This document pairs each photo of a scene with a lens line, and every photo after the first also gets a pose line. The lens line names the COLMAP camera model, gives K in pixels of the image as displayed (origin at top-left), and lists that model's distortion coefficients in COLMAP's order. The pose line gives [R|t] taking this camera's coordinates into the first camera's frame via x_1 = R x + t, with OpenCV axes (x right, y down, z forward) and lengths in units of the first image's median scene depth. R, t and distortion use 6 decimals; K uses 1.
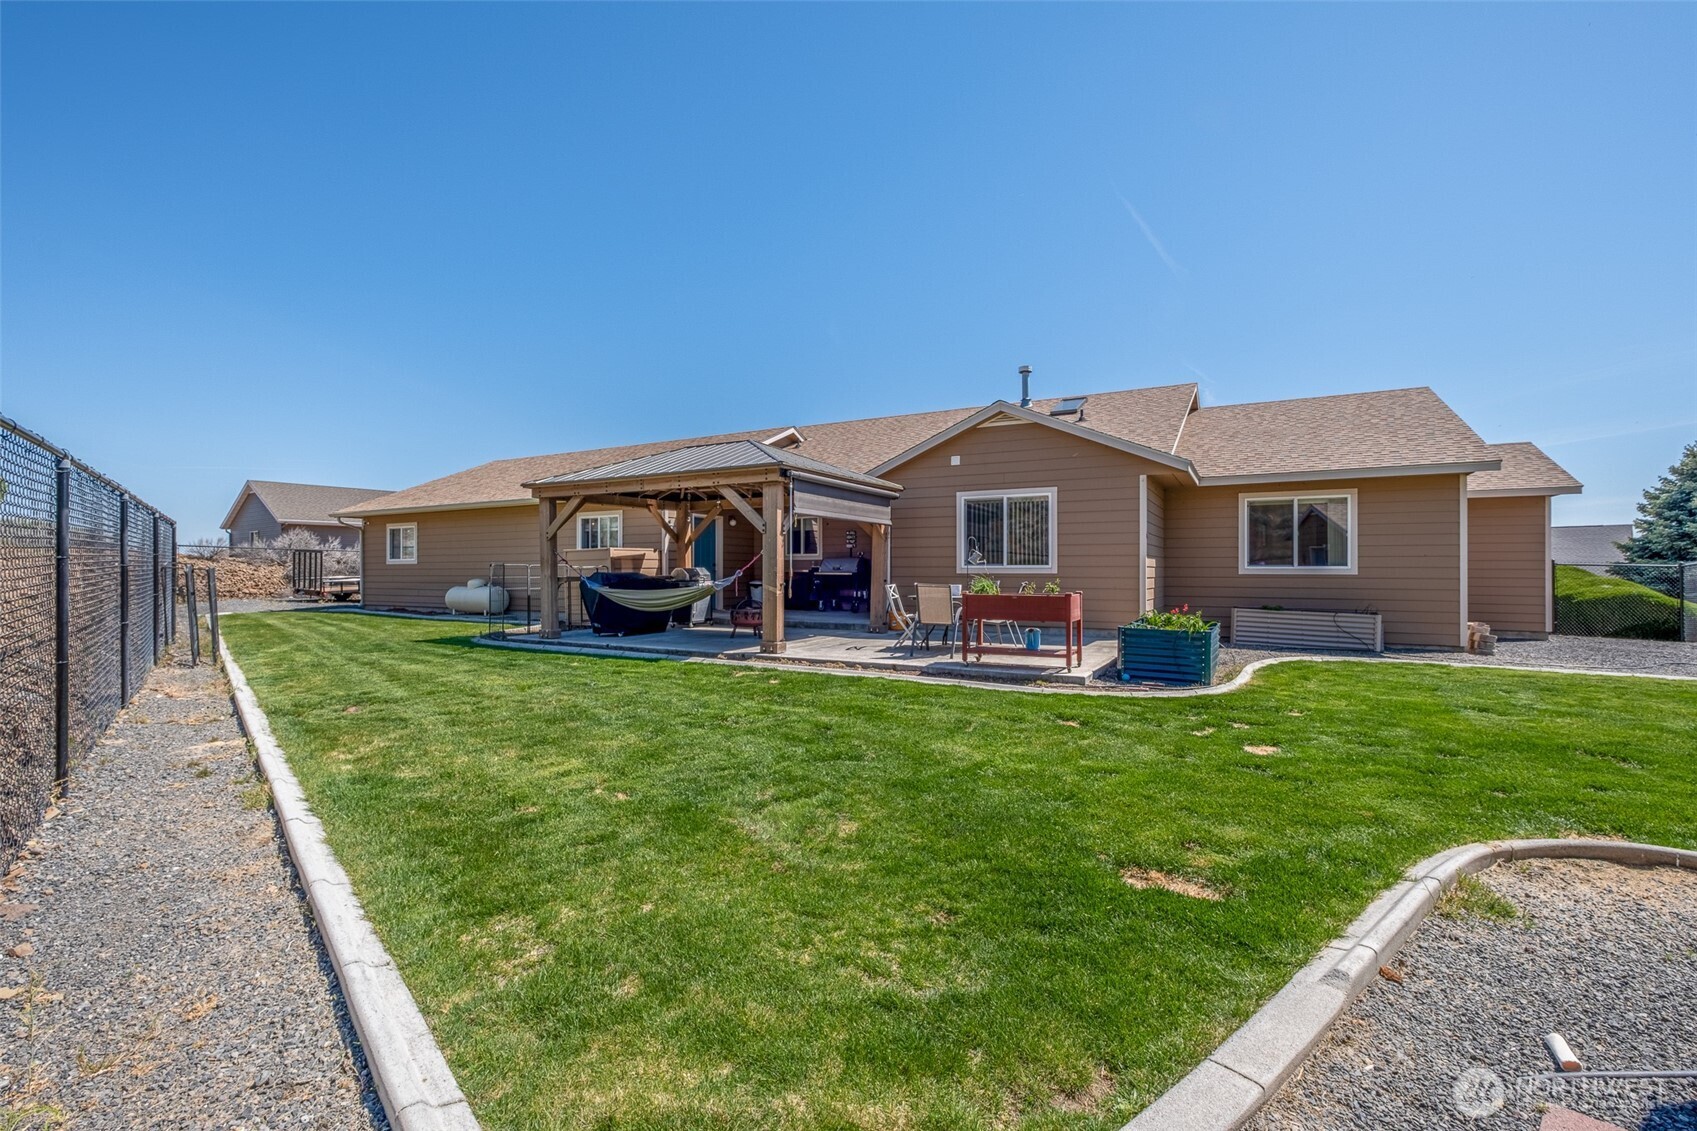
lens RADIAL K [[738.8, 0, 848.4], [0, 738.8, 584.3], [0, 0, 1]] dist [-0.003735, -0.000112]
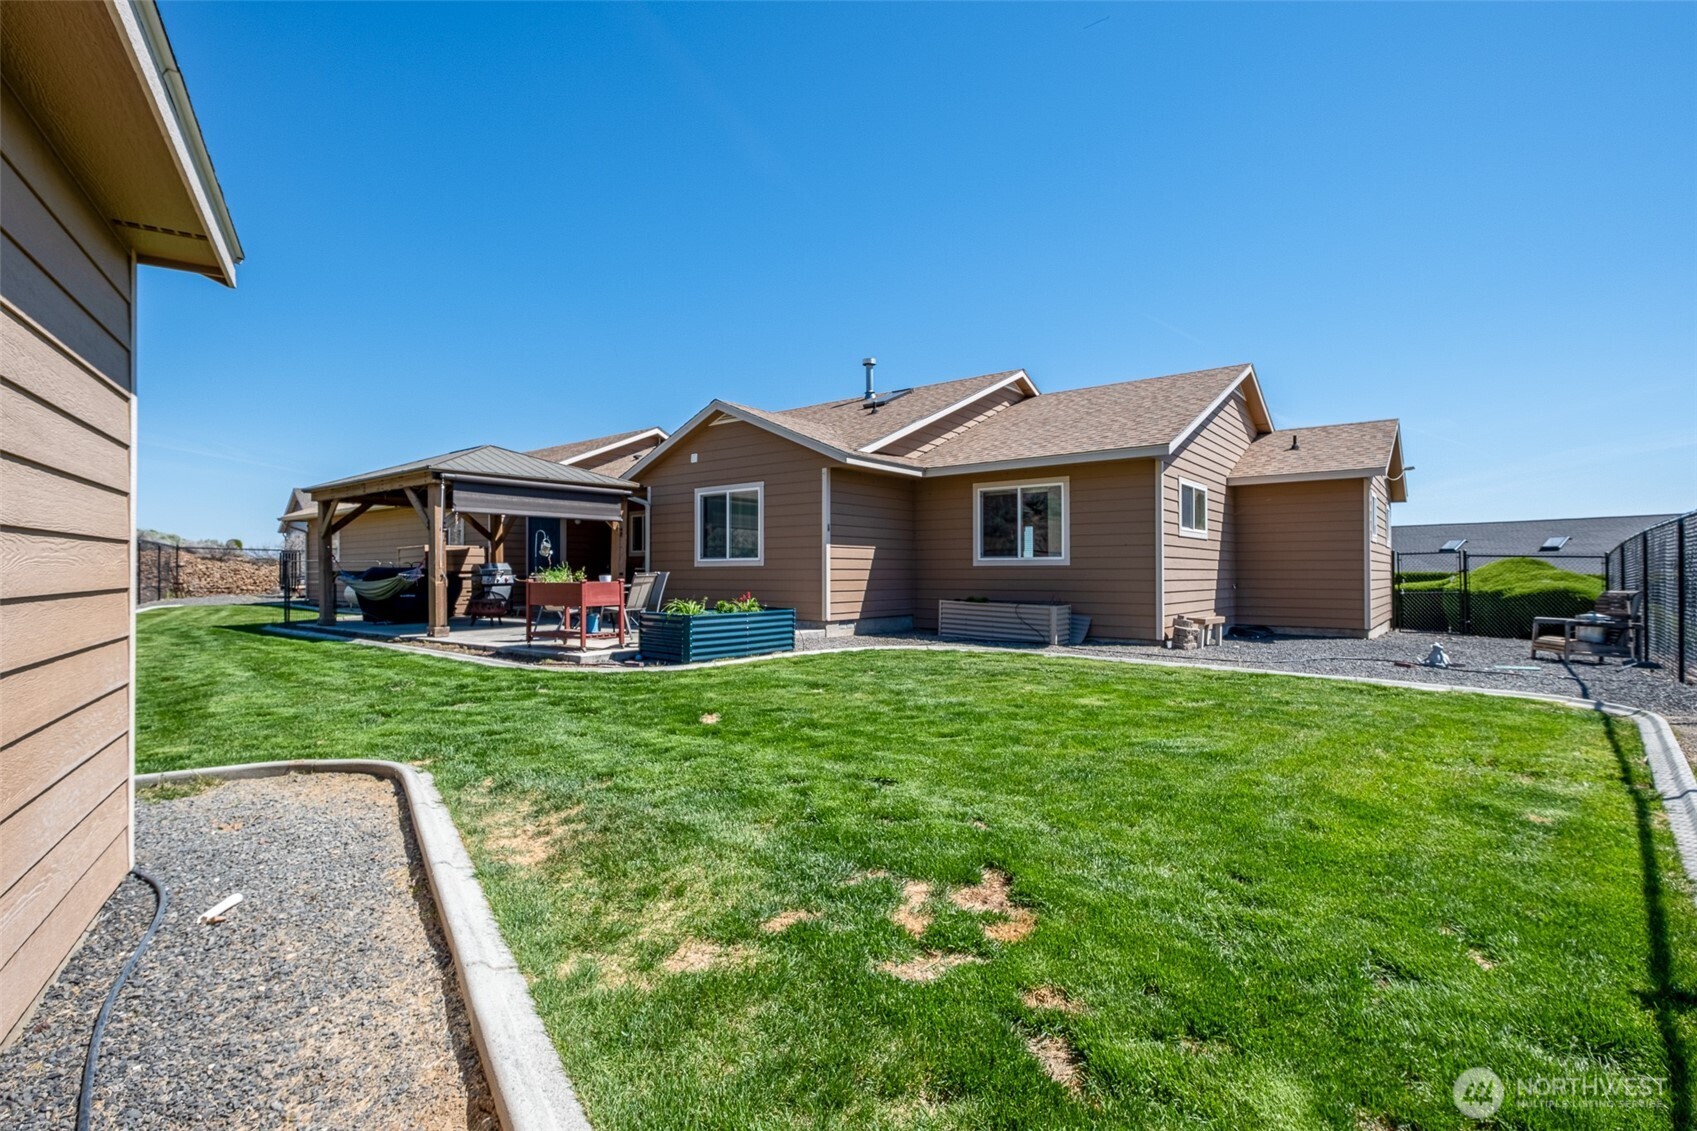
lens RADIAL K [[787.6, 0, 848.5], [0, 787.6, 565.5], [0, 0, 1]] dist [-0.002373, -0.000238]
pose [[0.987831, -0.005490, -0.155433, 0.535482], [0.001330, 0.999638, -0.026856, 0.013631], [0.155524, 0.026323, 0.987481, -0.055553]]
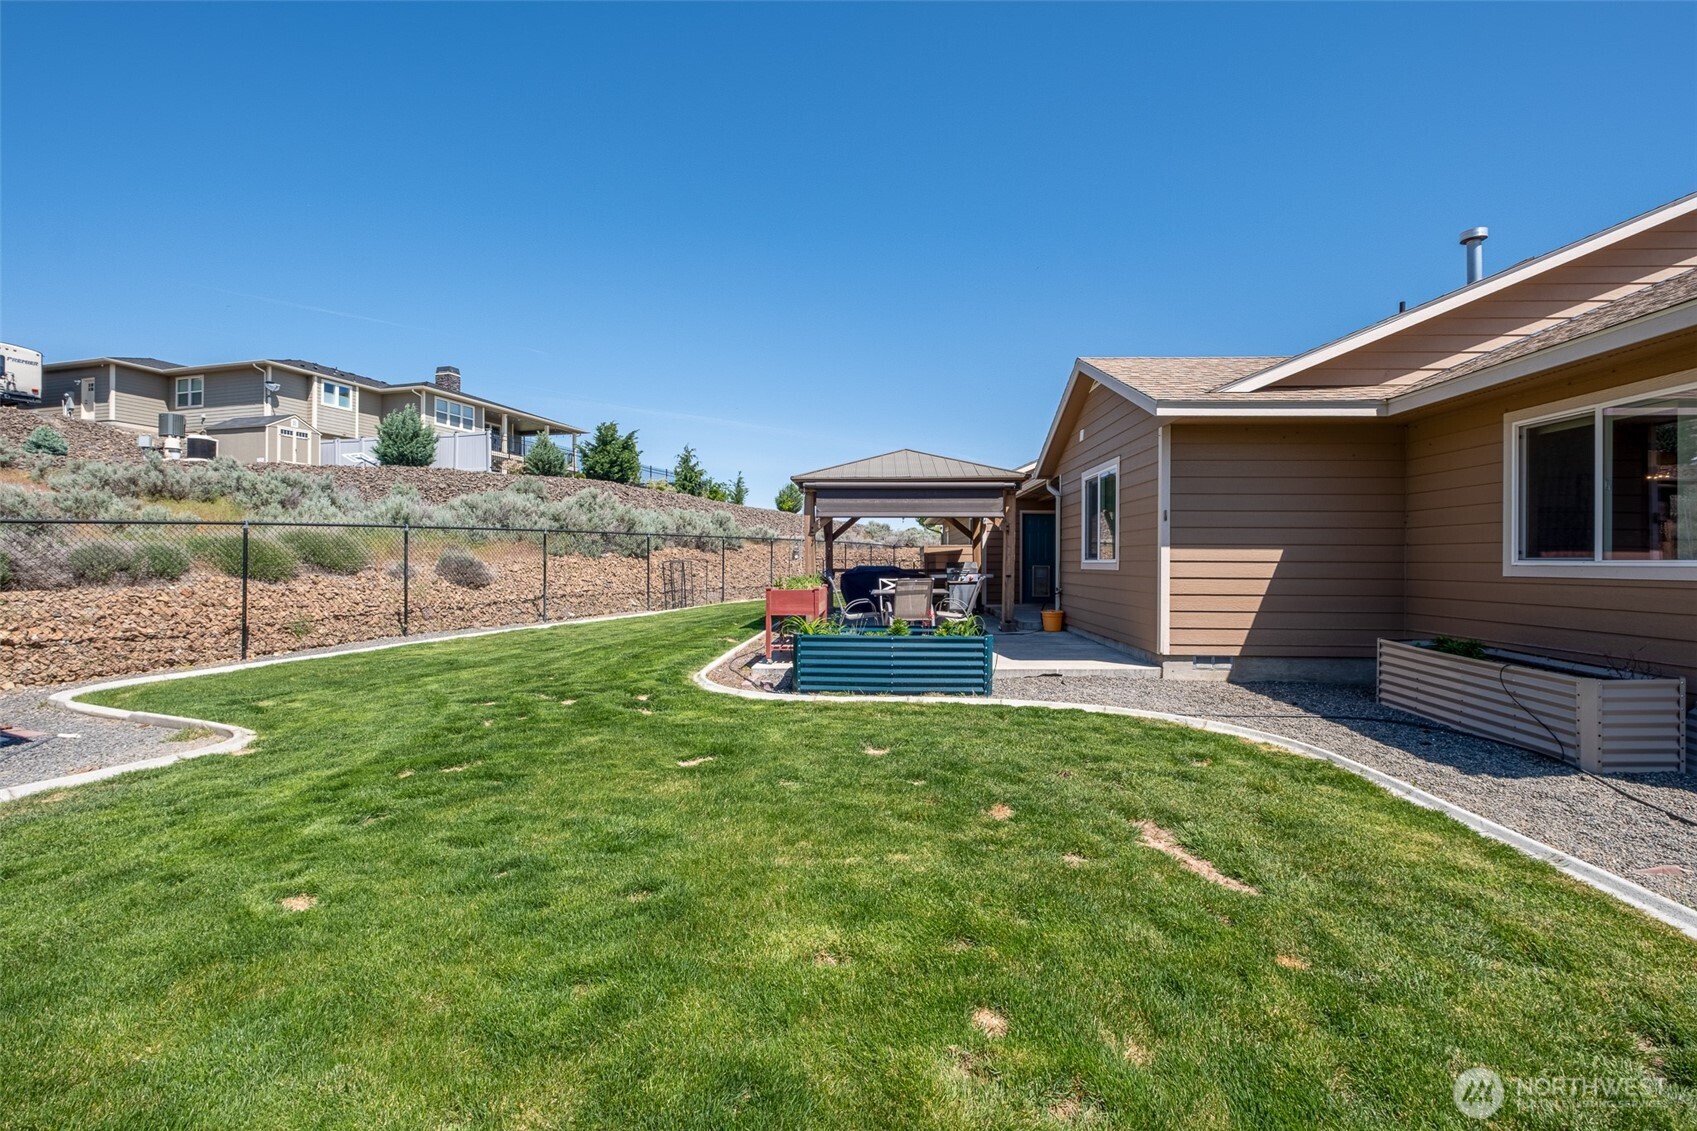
lens RADIAL K [[740.8, 0, 848.5], [0, 740.8, 565.5], [0, 0, 1]] dist [-0.002238, -0.000324]
pose [[0.453854, 0.004447, -0.891065, 0.783789], [-0.020236, 0.999781, -0.005317, -0.009502], [0.890846, 0.020444, 0.453845, 0.388481]]
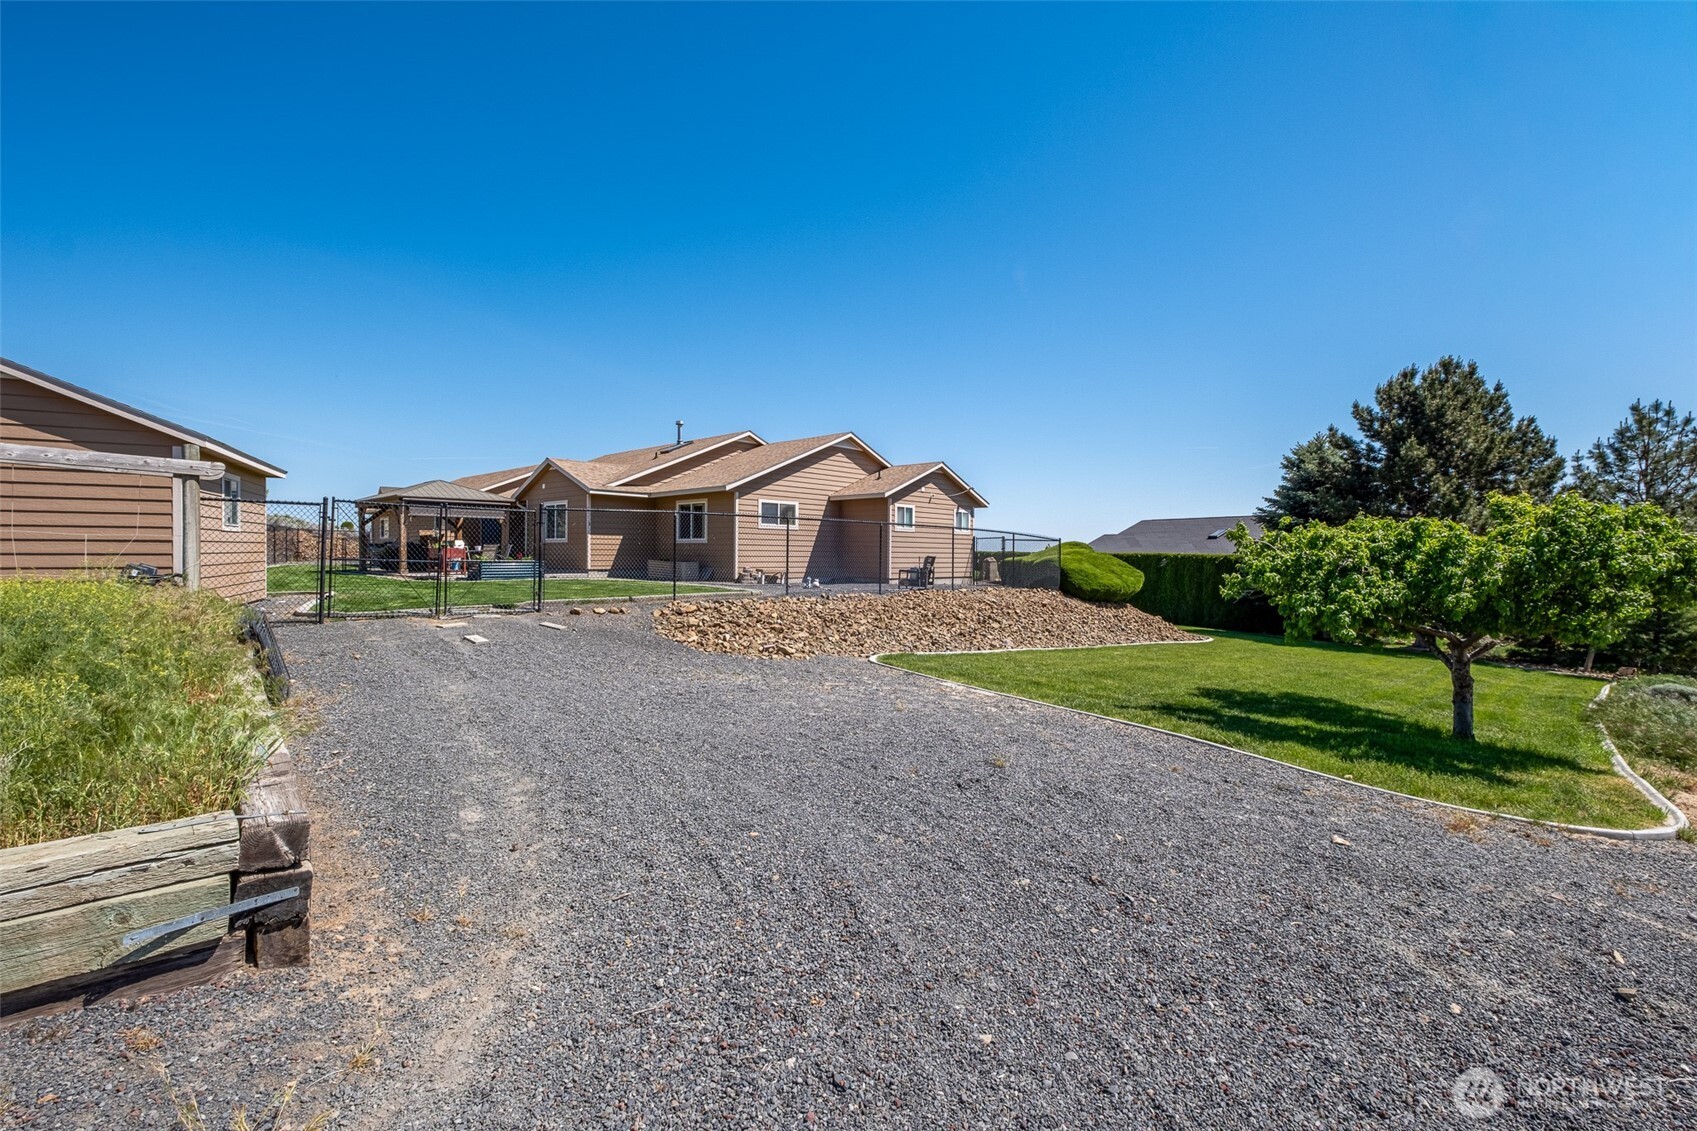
lens RADIAL K [[740.8, 0, 848.5], [0, 740.8, 565.5], [0, 0, 1]] dist [-0.002238, -0.000324]
pose [[0.972416, 0.007446, -0.233134, 1.426524], [-0.008594, 0.999955, -0.003909, 0.047830], [0.233094, 0.005805, 0.972437, -0.757028]]
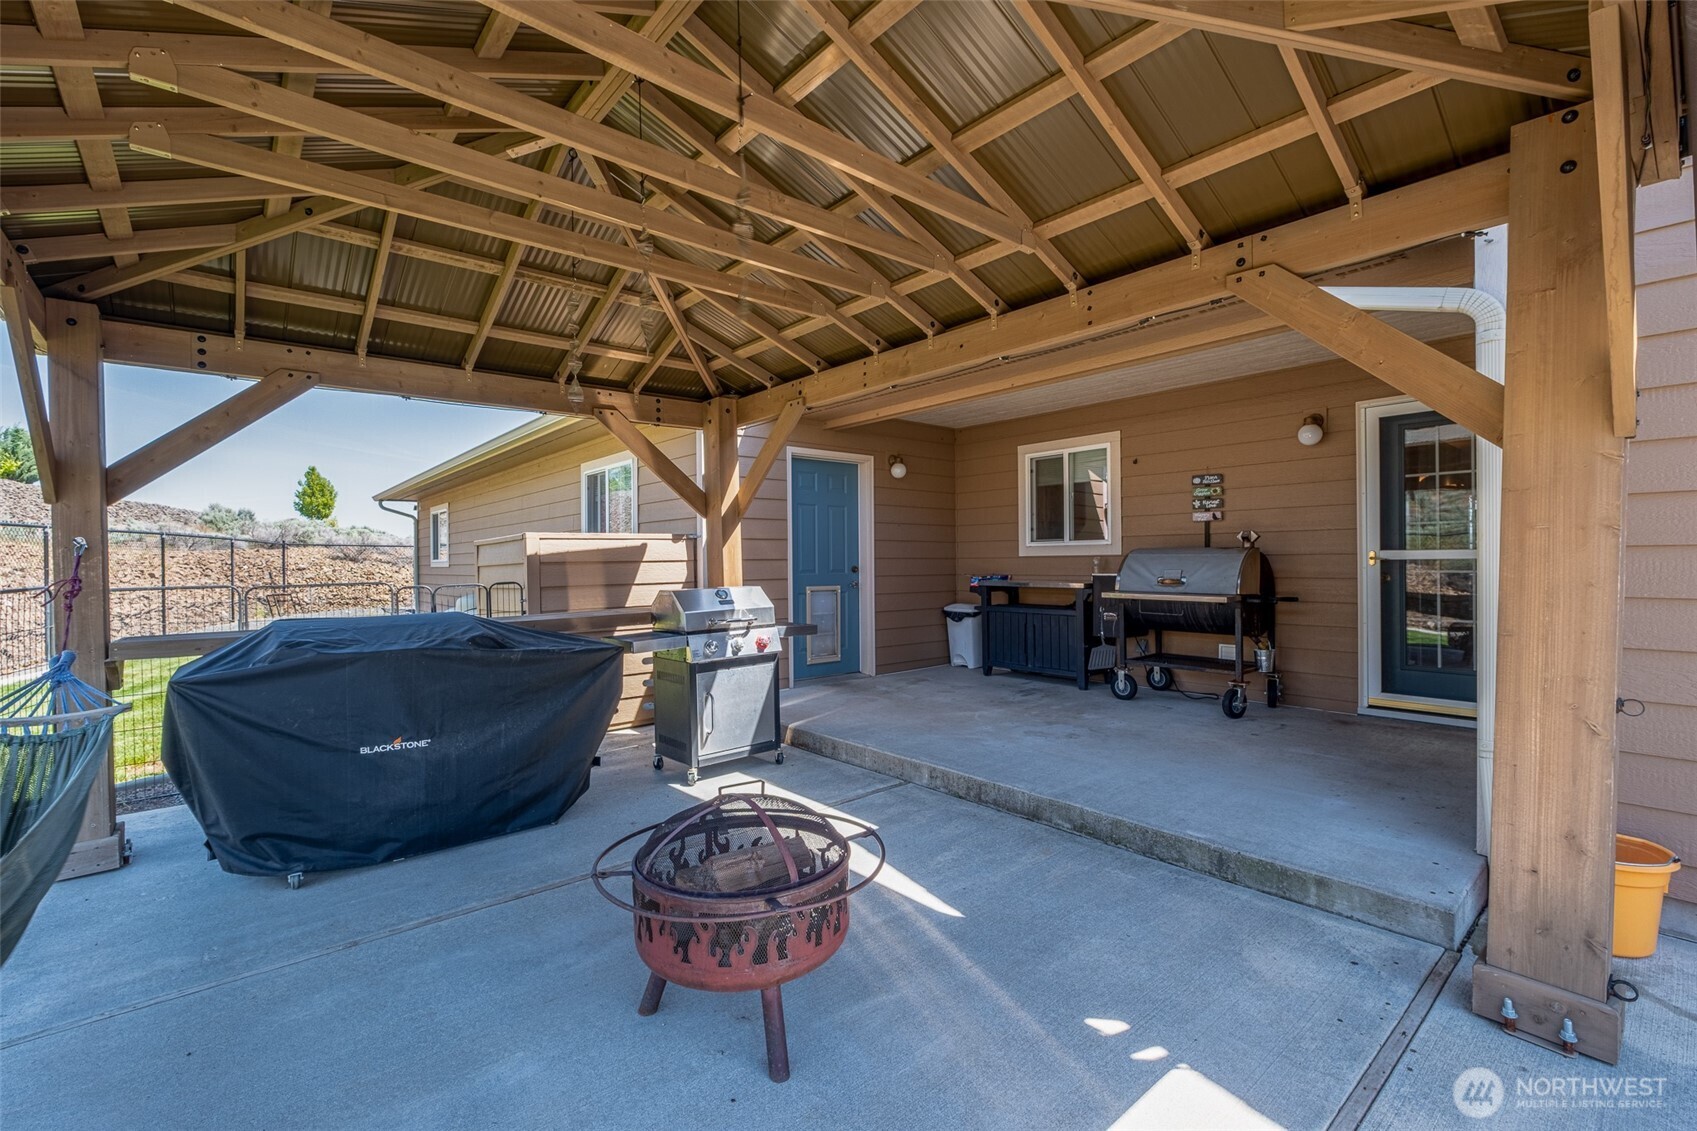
lens RADIAL K [[740.8, 0, 848.5], [0, 740.8, 565.5], [0, 0, 1]] dist [-0.002238, -0.000324]
pose [[0.937083, -0.007516, -0.349026, -0.045925], [0.003485, 0.999920, -0.012176, -0.031732], [0.349089, 0.010193, 0.937034, 0.797450]]
